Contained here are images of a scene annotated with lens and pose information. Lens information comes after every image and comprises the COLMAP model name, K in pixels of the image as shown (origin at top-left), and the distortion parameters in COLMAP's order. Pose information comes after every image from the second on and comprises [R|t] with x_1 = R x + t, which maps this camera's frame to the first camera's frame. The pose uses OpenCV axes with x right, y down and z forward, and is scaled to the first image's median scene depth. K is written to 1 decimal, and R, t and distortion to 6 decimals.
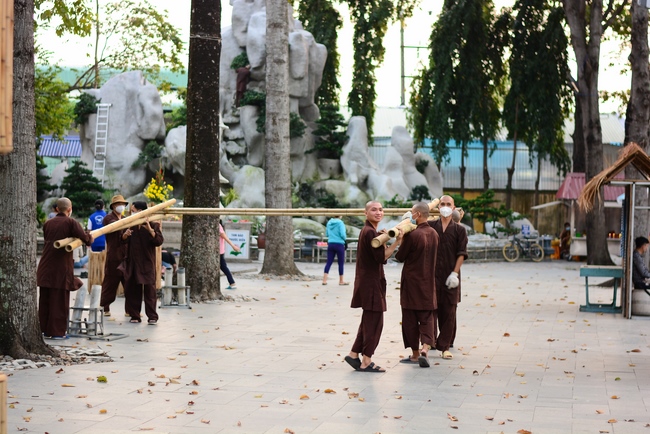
lens RADIAL K [[1418.2, 0, 325.0], [0, 1418.2, 216.9], [0, 0, 1]] dist [-0.025534, 0.000000]
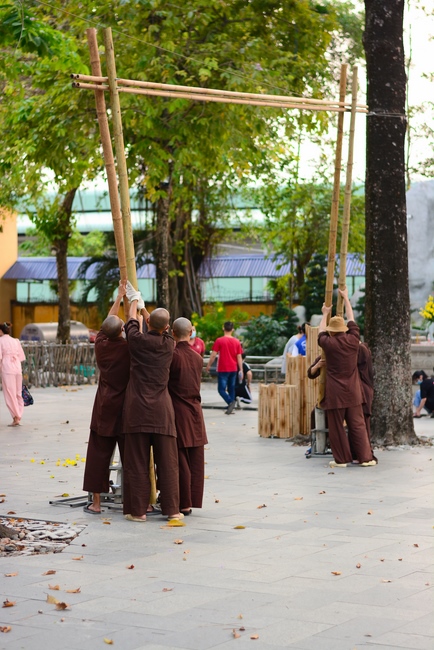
lens RADIAL K [[1418.2, 0, 216.9], [0, 1418.2, 324.9], [0, 0, 1]] dist [-0.025534, 0.000000]
pose [[0.935639, -0.019148, -0.352440, 0.104961], [0.015605, 0.999795, -0.012893, 0.000147], [0.352614, 0.006564, 0.935746, 0.223274]]
